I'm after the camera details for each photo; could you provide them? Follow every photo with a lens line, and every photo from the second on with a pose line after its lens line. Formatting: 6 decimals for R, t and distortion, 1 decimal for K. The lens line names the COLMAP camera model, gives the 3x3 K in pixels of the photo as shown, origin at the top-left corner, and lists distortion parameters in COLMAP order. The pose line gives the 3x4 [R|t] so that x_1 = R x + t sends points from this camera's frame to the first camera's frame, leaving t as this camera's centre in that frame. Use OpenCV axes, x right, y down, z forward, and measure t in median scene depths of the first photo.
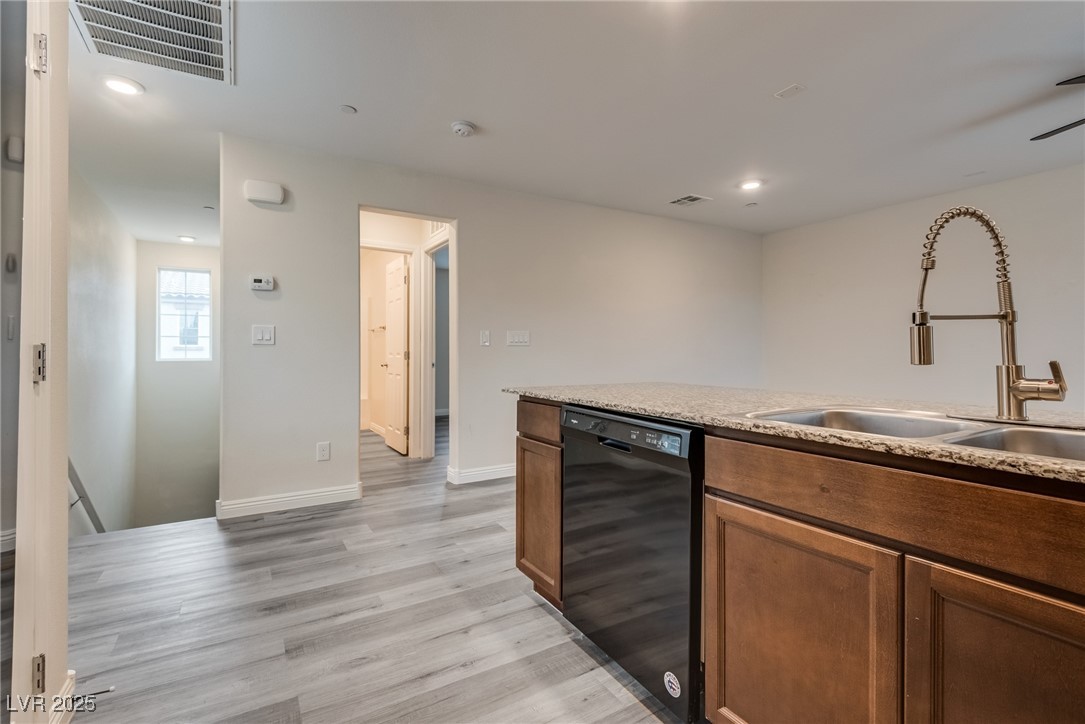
lens RADIAL K [[508.2, 0, 542.5], [0, 508.2, 362.0], [0, 0, 1]] dist [0.004843, -0.000053]
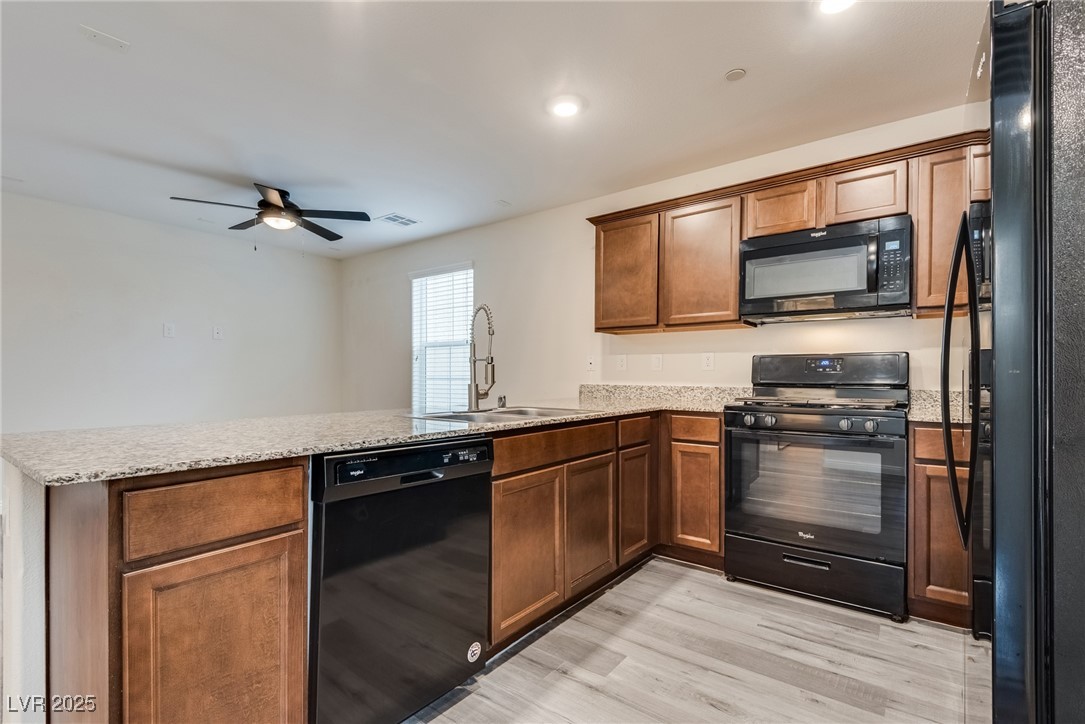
lens RADIAL K [[500.3, 0, 528.1], [0, 500.3, 377.7], [0, 0, 1]] dist [0.025971, -0.000801]
pose [[-0.362386, -0.012179, 0.931949, -0.522990], [0.008937, 0.999823, 0.016541, -0.023459], [-0.931985, 0.014323, -0.362213, 0.758383]]
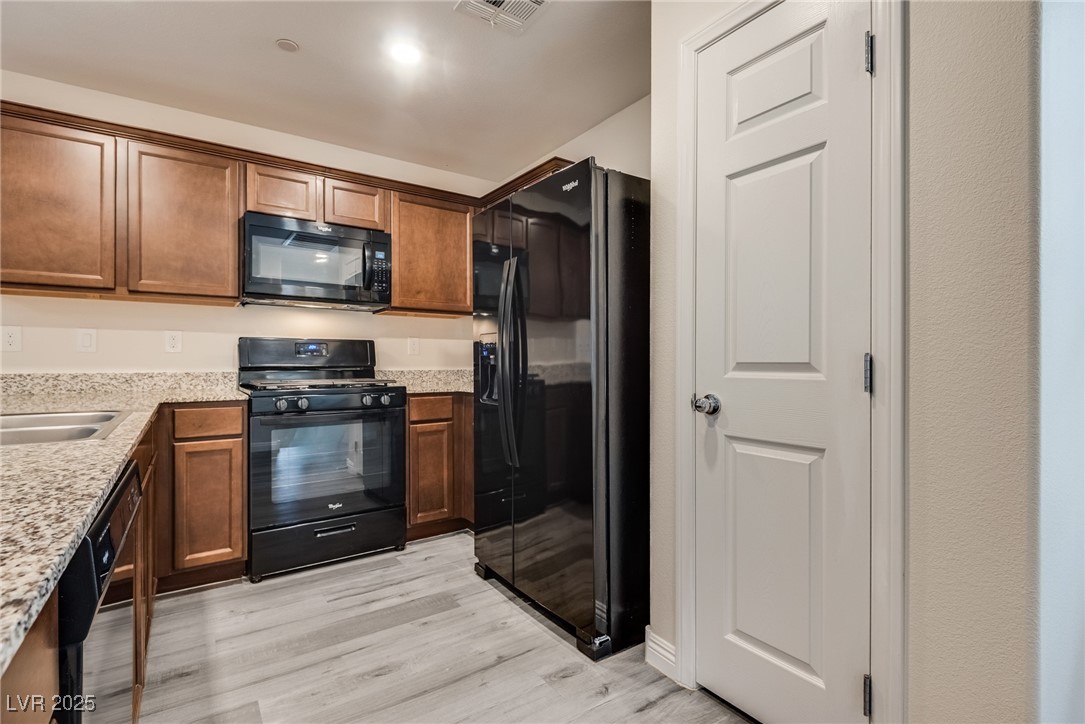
lens RADIAL K [[508.2, 0, 542.5], [0, 508.2, 362.0], [0, 0, 1]] dist [0.004843, -0.000053]
pose [[-0.998208, -0.006955, -0.059434, -0.185509], [-0.007726, 0.999889, 0.012746, -0.016458], [0.059339, 0.013183, -0.998151, 0.988085]]
